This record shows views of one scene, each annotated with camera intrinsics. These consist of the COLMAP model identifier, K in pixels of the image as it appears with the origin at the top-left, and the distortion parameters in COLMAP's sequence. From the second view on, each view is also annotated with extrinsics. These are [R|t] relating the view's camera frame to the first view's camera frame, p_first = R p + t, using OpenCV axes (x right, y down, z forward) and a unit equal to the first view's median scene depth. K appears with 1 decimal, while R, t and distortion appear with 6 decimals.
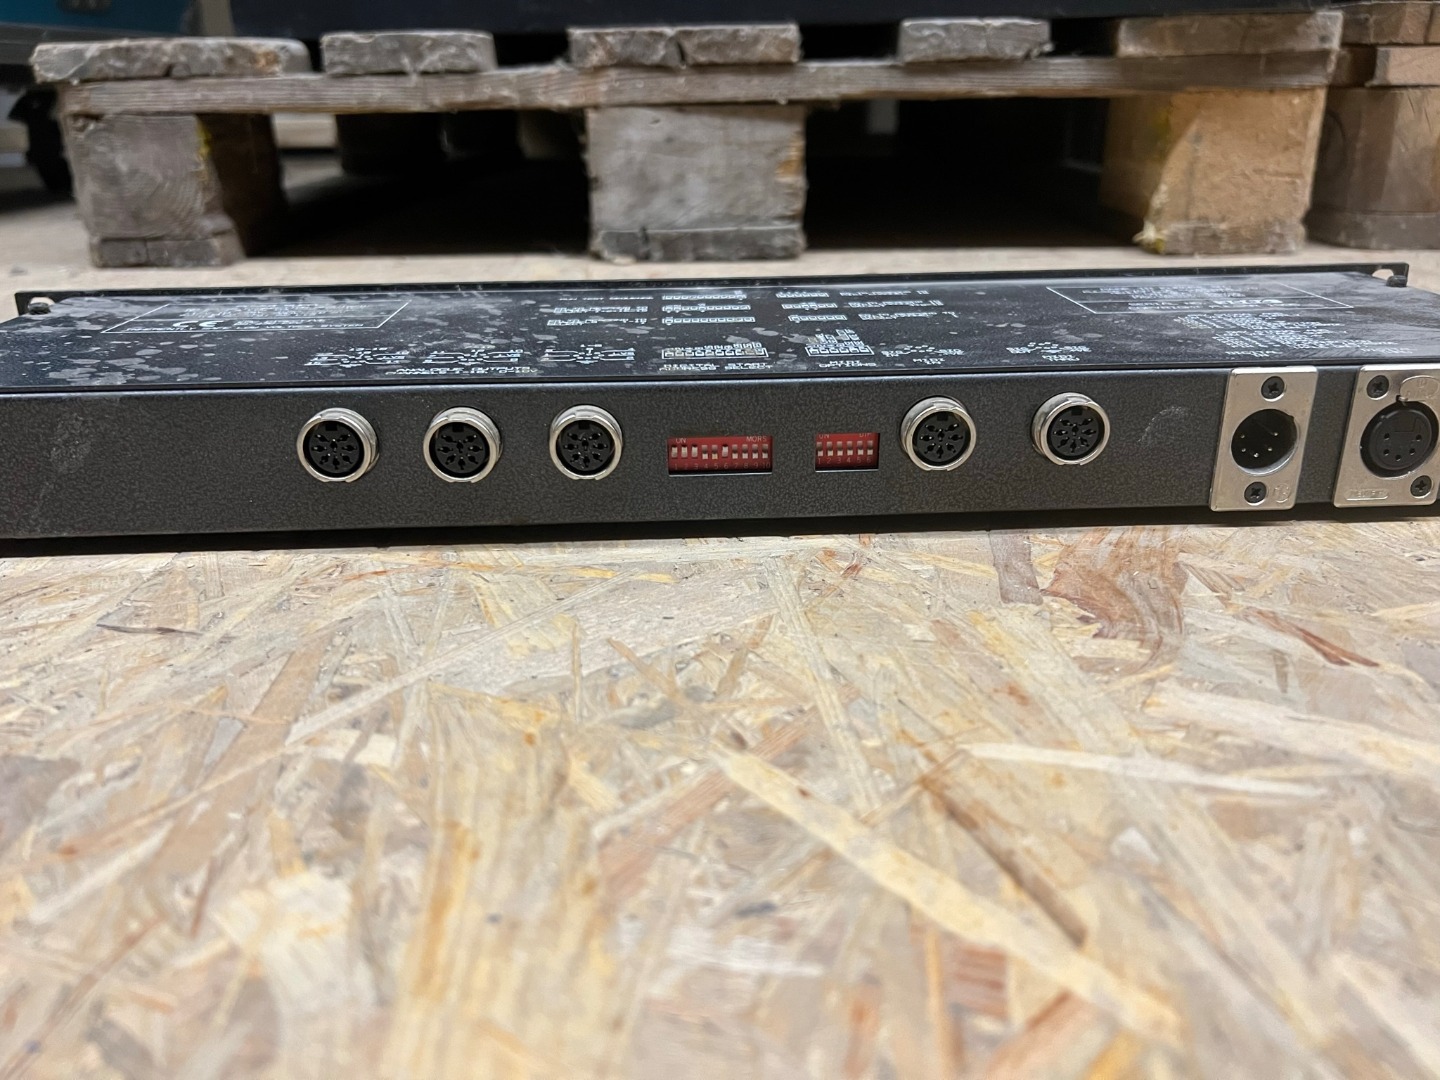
lens RADIAL K [[1106.4, 0, 724.2], [0, 1106.4, 533.3], [0, 0, 1]] dist [0.040463, -0.066089]
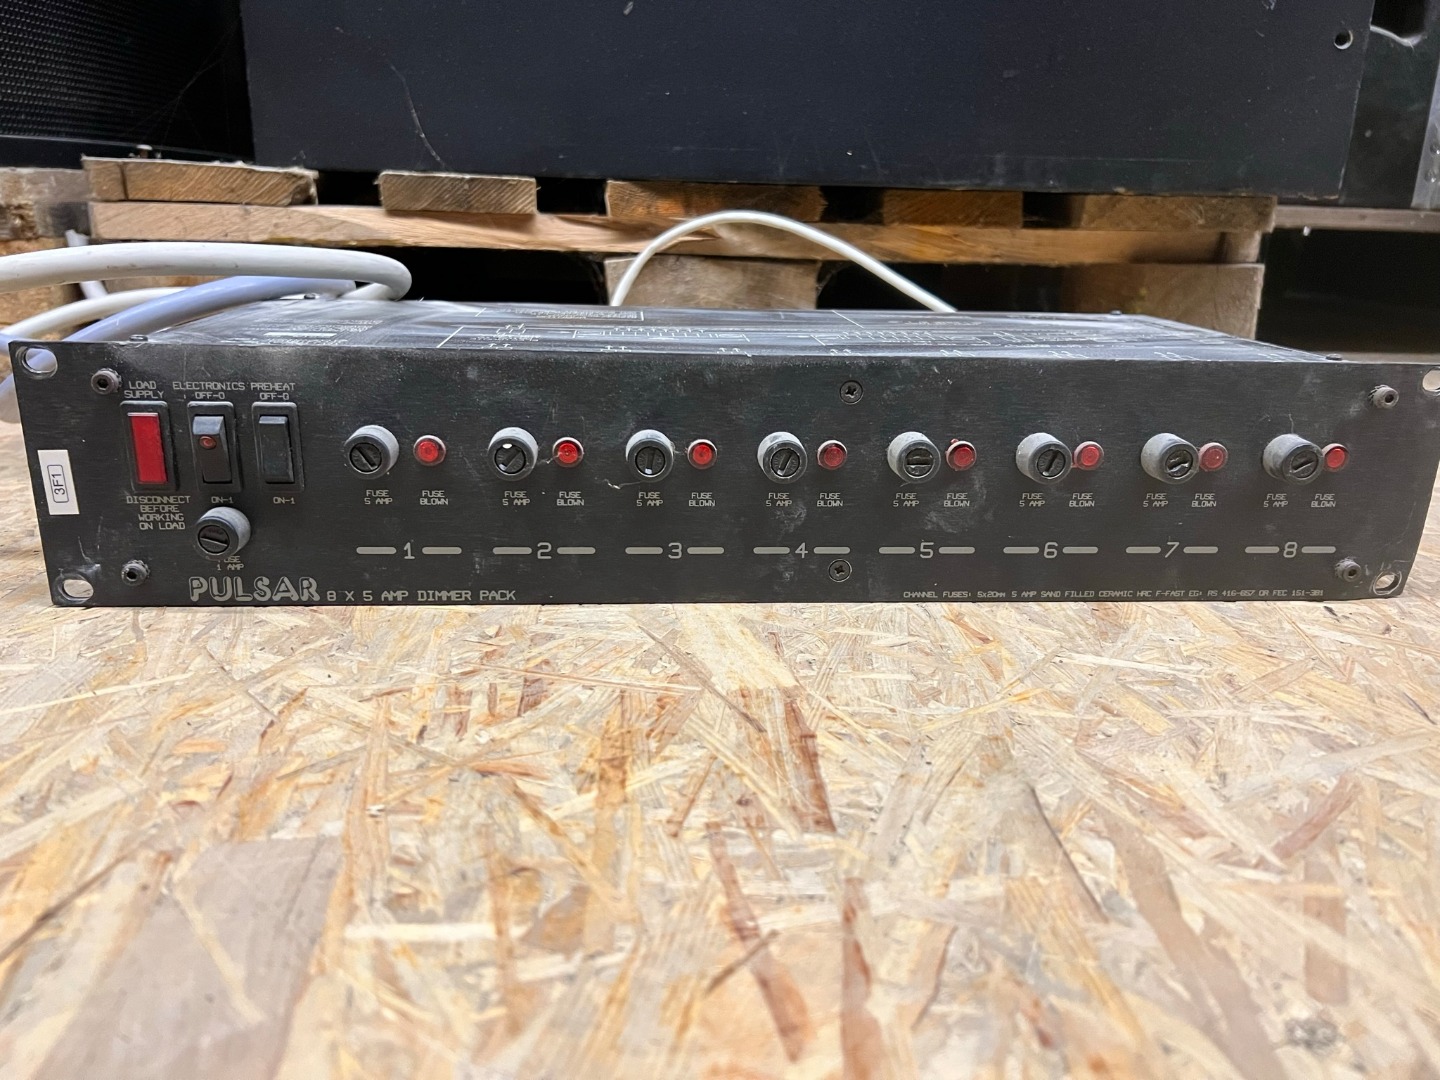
lens RADIAL K [[1109.7, 0, 726.8], [0, 1109.7, 536.5], [0, 0, 1]] dist [0.032011, -0.049803]
pose [[0.997340, 0.017674, 0.070719, 1.138249], [-0.011076, 0.995639, -0.092629, -0.049014], [-0.072048, 0.091600, 0.993186, -0.024404]]
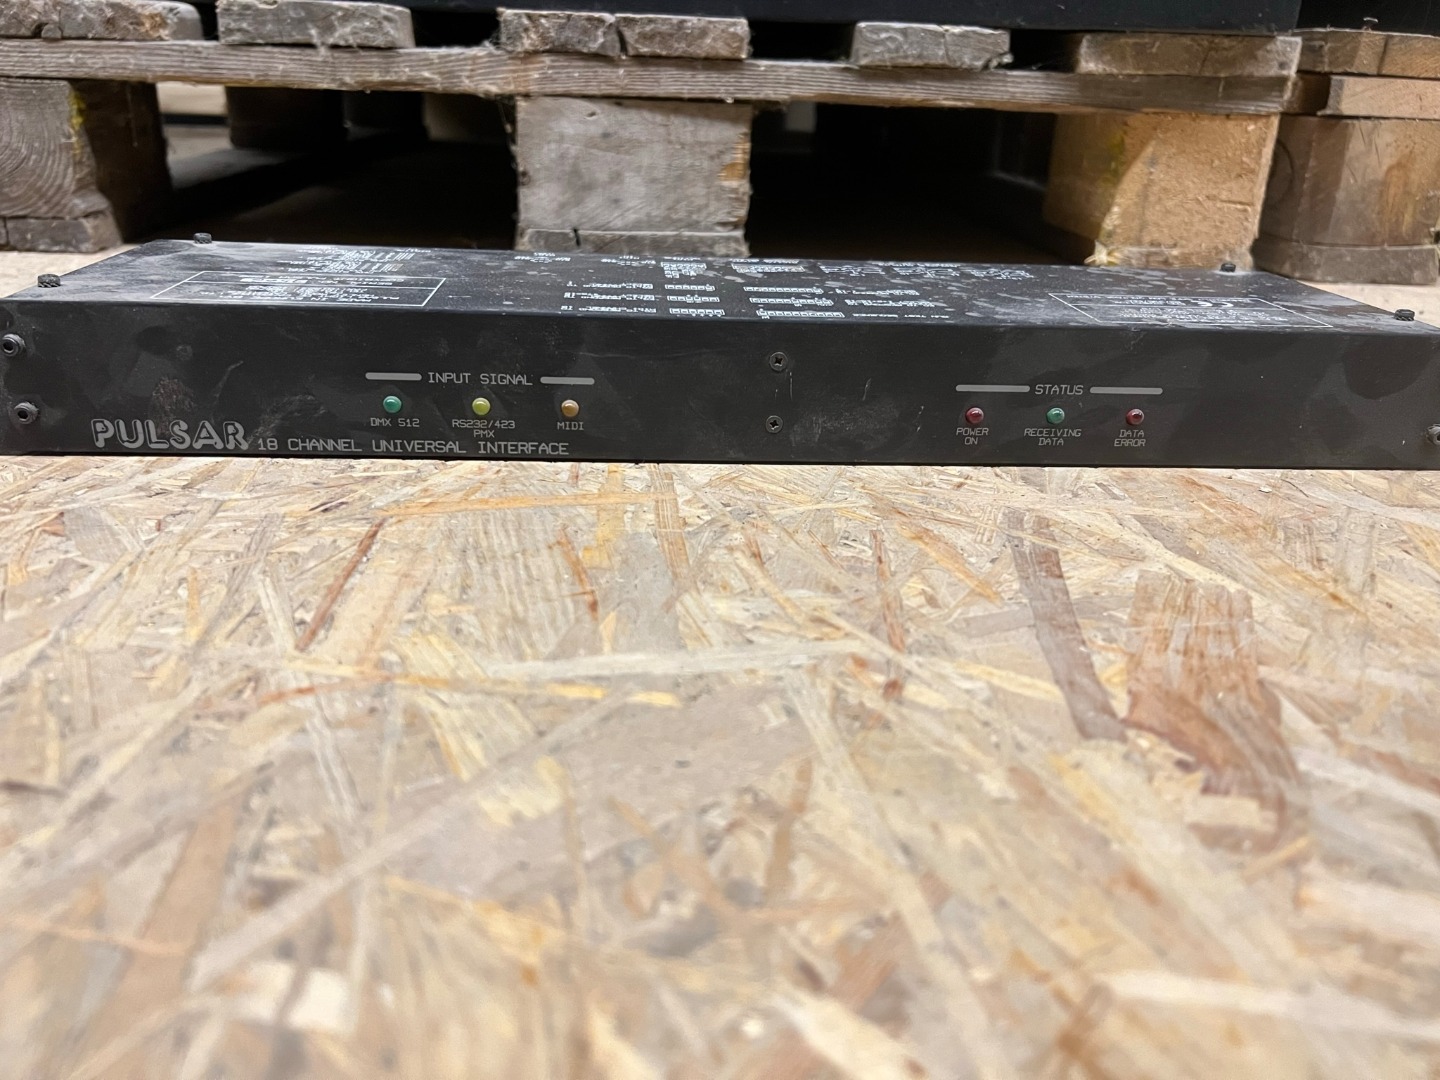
lens RADIAL K [[1097.9, 0, 725.2], [0, 1097.9, 525.8], [0, 0, 1]] dist [0.048631, -0.074088]
pose [[0.995055, 0.015935, 0.098036, -0.037019], [-0.016497, 0.999852, 0.004919, -0.036543], [-0.097943, -0.006512, 0.995171, 0.076920]]
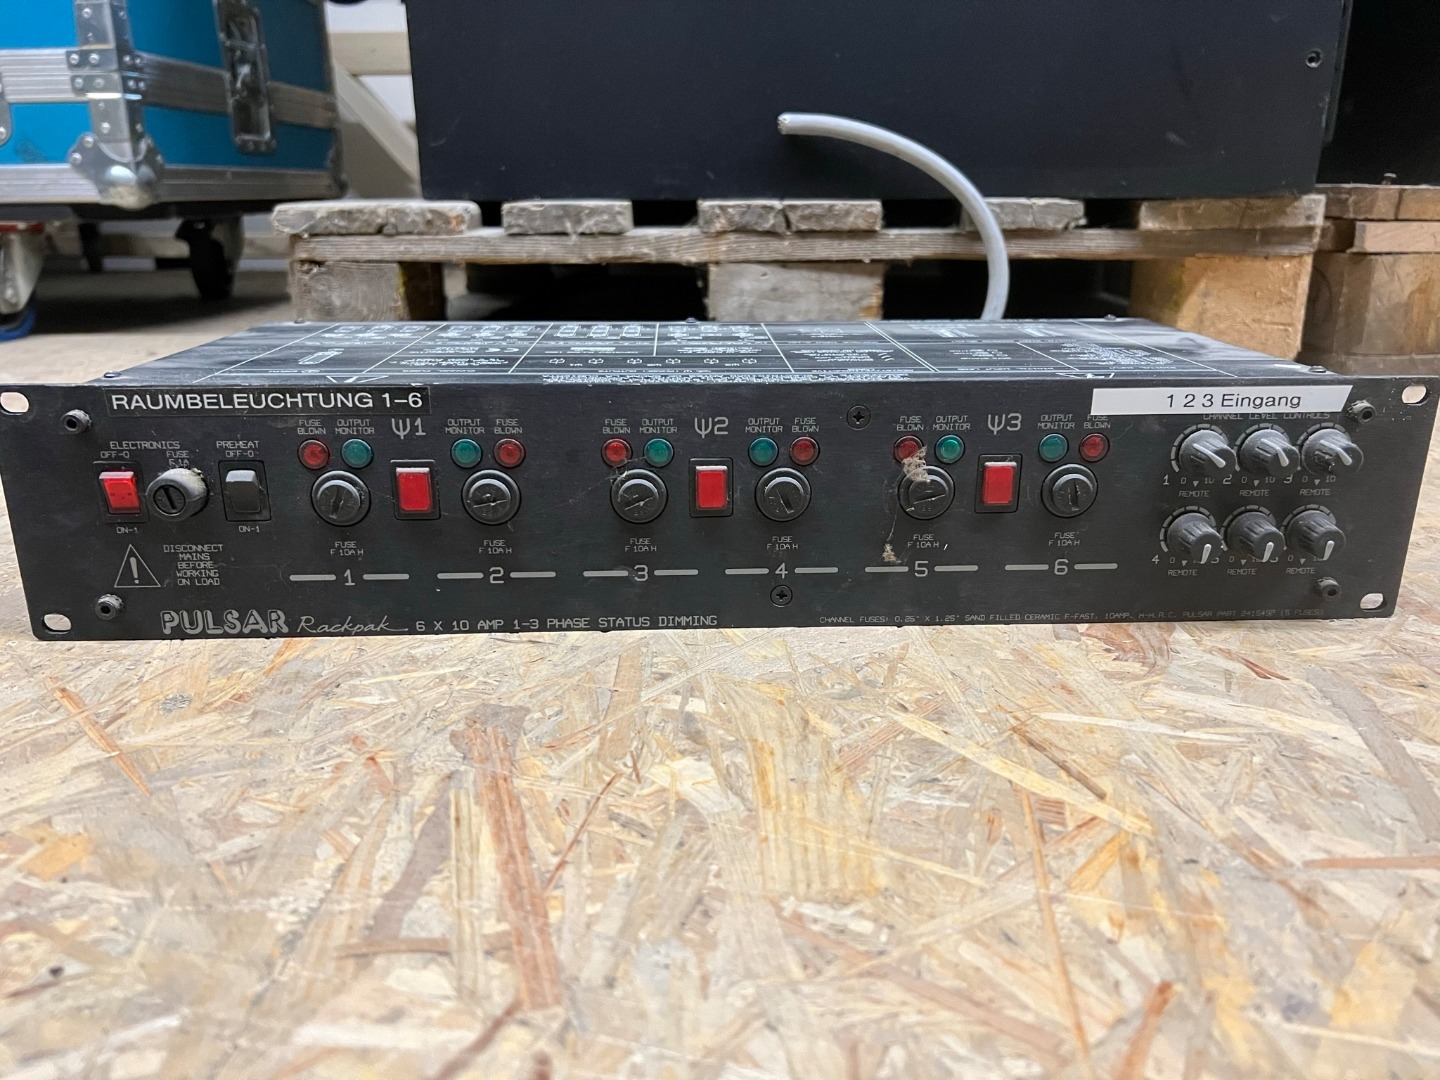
lens RADIAL K [[1103.9, 0, 723.8], [0, 1103.9, 541.6], [0, 0, 1]] dist [0.031655, -0.043917]
pose [[0.999337, 0.023013, -0.028223, -0.066827], [-0.024966, 0.997169, -0.070927, 0.017681], [0.026511, 0.071584, 0.997082, -0.220854]]
